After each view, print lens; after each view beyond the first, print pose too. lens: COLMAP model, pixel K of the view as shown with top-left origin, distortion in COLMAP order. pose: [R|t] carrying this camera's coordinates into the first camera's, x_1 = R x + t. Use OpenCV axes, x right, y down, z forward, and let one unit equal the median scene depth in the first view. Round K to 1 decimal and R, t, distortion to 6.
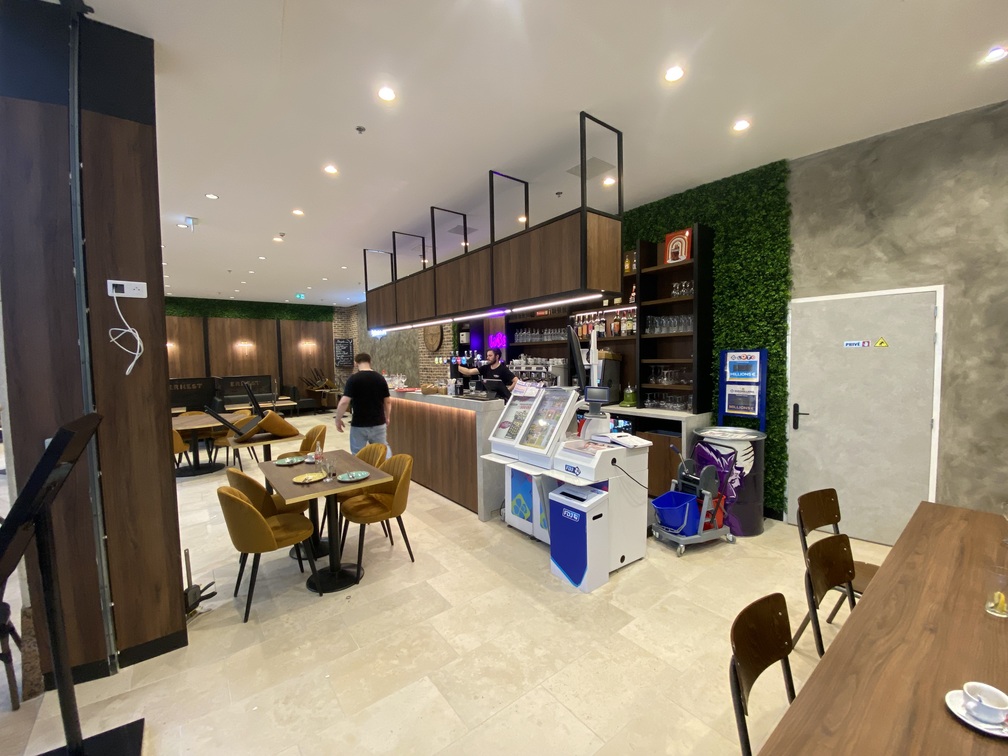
lens RADIAL K [[407.6, 0, 498.7], [0, 407.6, 380.9], [0, 0, 1]] dist [-0.011638, -0.005009]
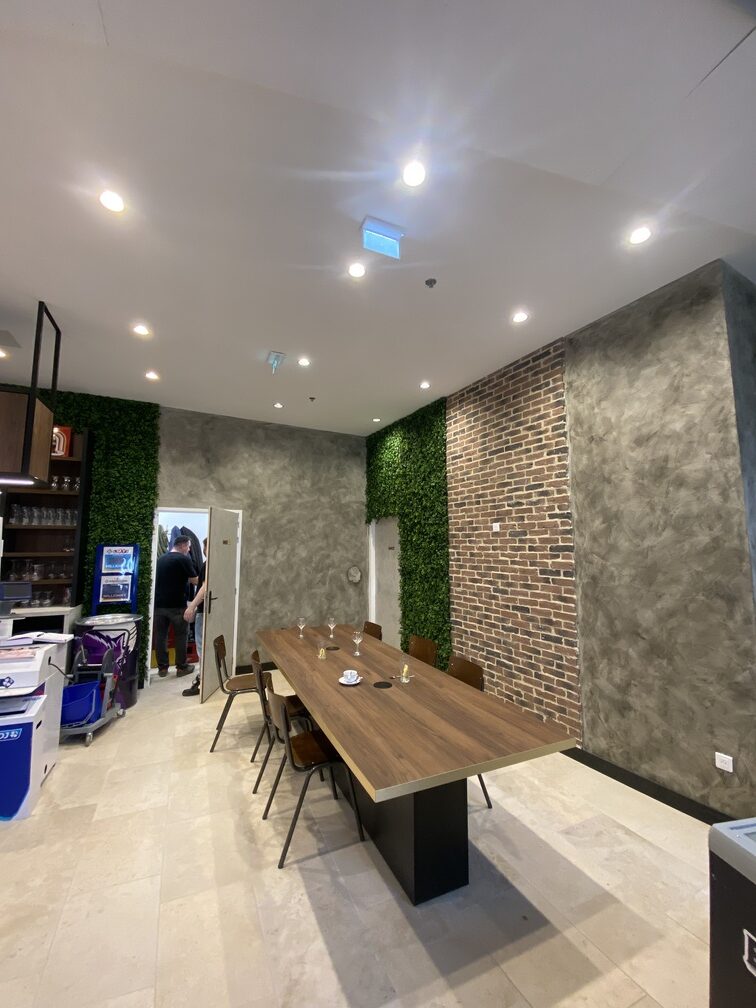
lens RADIAL K [[407.6, 0, 380.8], [0, 407.6, 510.3], [0, 0, 1]] dist [-0.011638, -0.005009]
pose [[0.218394, 0.102689, 0.970443, -0.431645], [0.055010, 0.991571, -0.117304, 0.003112], [-0.974309, 0.079003, 0.210904, 0.018119]]
